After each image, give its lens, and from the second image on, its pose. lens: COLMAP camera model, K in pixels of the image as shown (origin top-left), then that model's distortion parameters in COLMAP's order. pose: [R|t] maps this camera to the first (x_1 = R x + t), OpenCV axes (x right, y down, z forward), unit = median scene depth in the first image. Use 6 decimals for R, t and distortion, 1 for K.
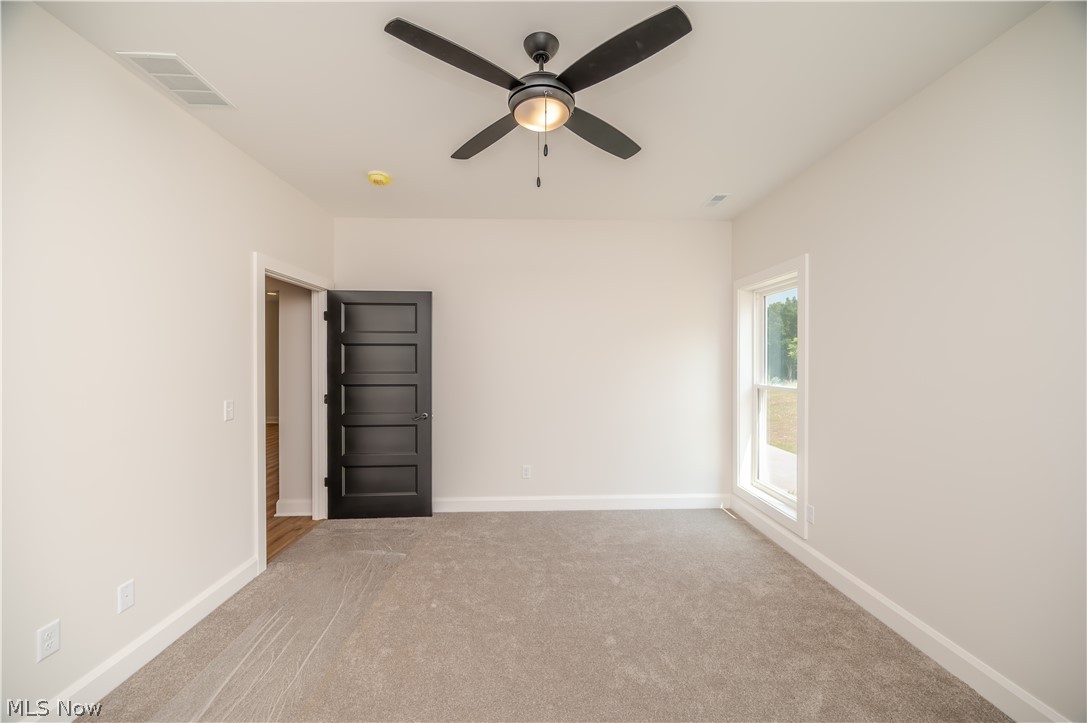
lens RADIAL K [[430.1, 0, 543.2], [0, 430.1, 362.1], [0, 0, 1]] dist [-0.001842, 0.000361]
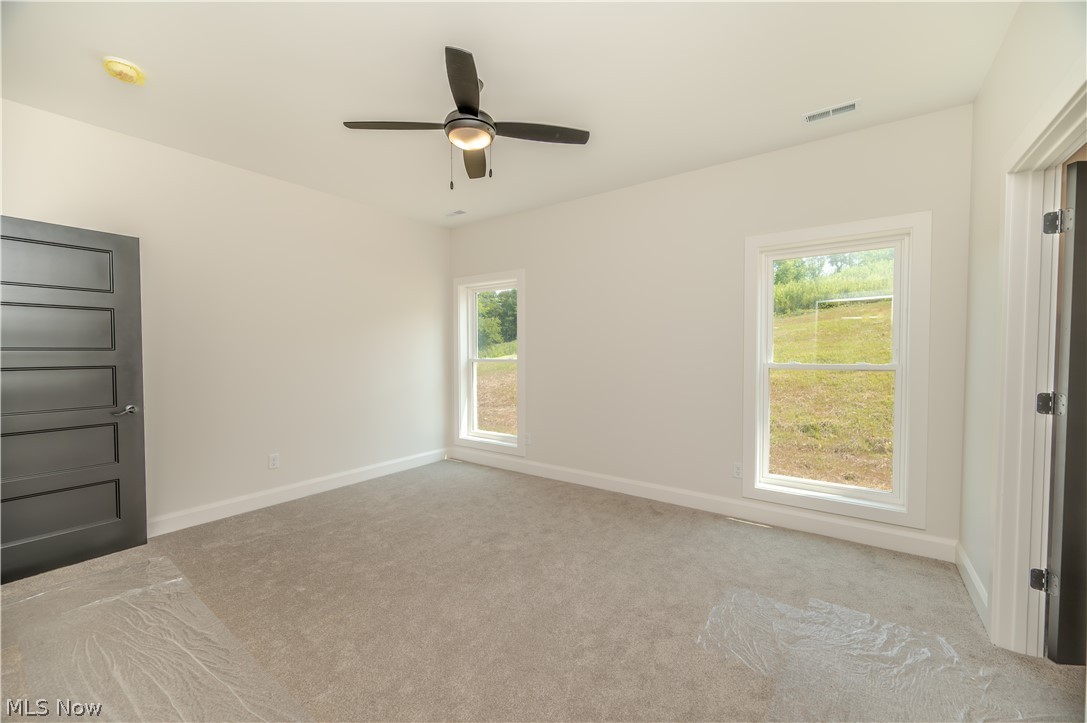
lens RADIAL K [[430.1, 0, 548.5], [0, 430.1, 360.0], [0, 0, 1]] dist [-0.001842, 0.000361]
pose [[0.612002, -0.018011, 0.790651, -0.442527], [0.005879, 0.999817, 0.018225, 0.036096], [-0.790834, -0.006506, 0.611996, 0.003842]]
